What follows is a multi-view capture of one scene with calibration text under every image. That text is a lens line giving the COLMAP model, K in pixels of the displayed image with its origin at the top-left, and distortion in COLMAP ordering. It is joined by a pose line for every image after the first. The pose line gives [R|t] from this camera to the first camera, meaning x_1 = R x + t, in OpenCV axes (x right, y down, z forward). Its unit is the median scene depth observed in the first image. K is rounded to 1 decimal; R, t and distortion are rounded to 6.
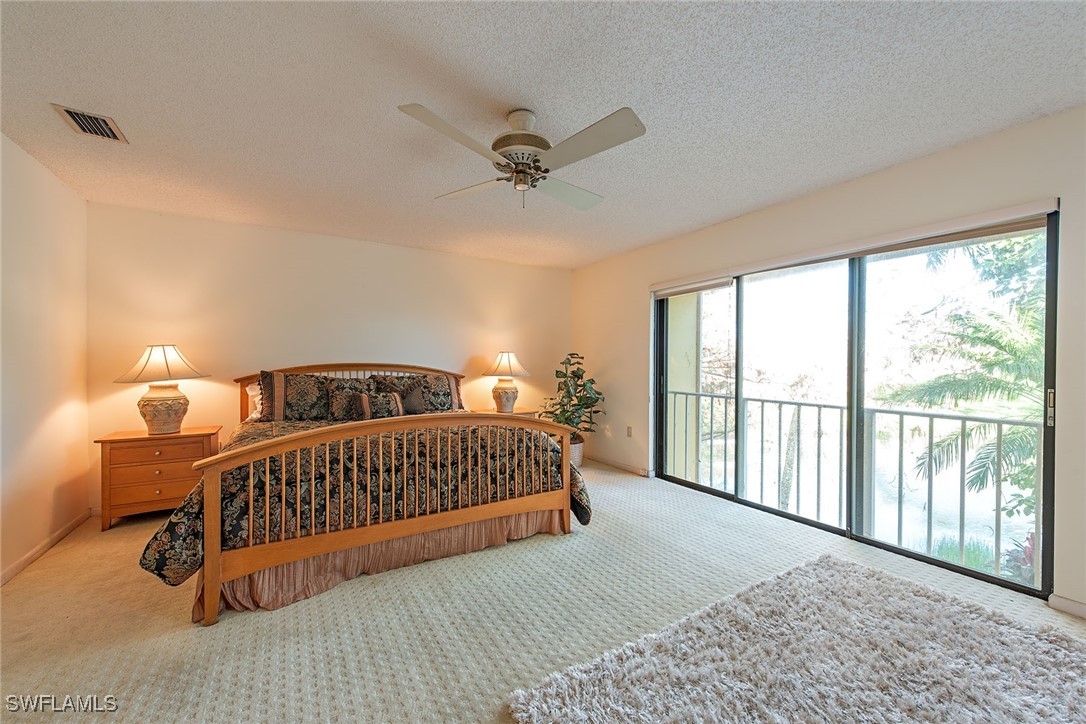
lens RADIAL K [[424.3, 0, 543.5], [0, 424.3, 366.6], [0, 0, 1]] dist [-0.000666, -0.000125]
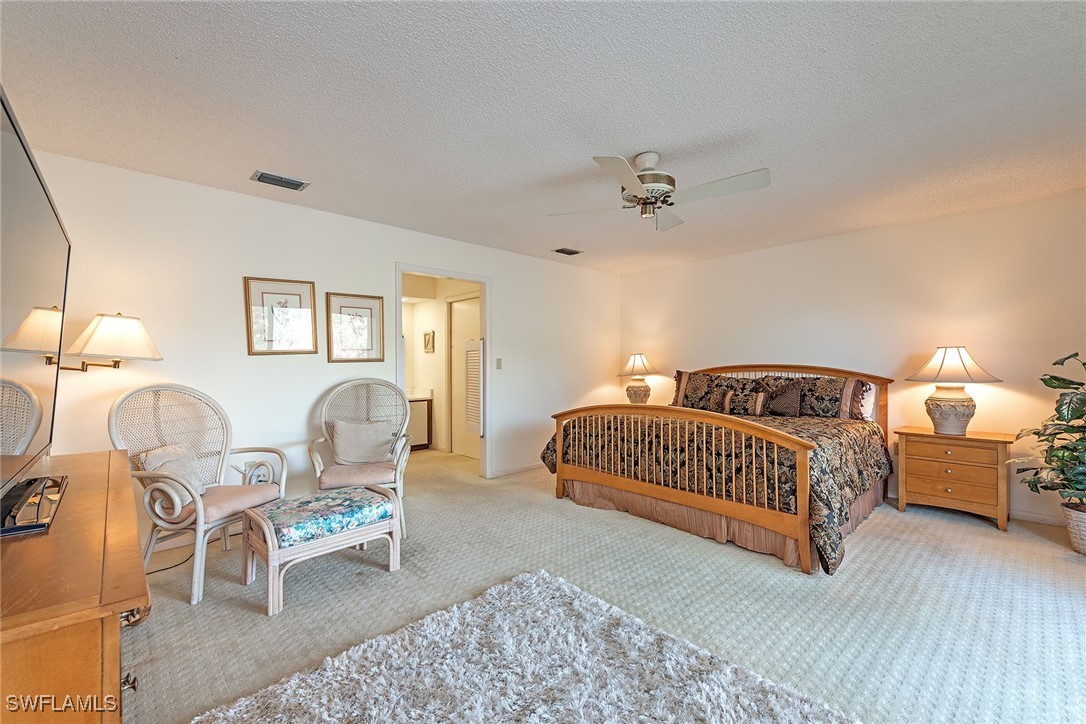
lens RADIAL K [[461.8, 0, 543.0], [0, 461.8, 362.0], [0, 0, 1]] dist [0.000309, 0.000022]
pose [[0.186922, -0.005823, -0.982358, 0.874400], [-0.002403, 0.999977, -0.006385, -0.007944], [0.982372, 0.003554, 0.186904, 0.343847]]
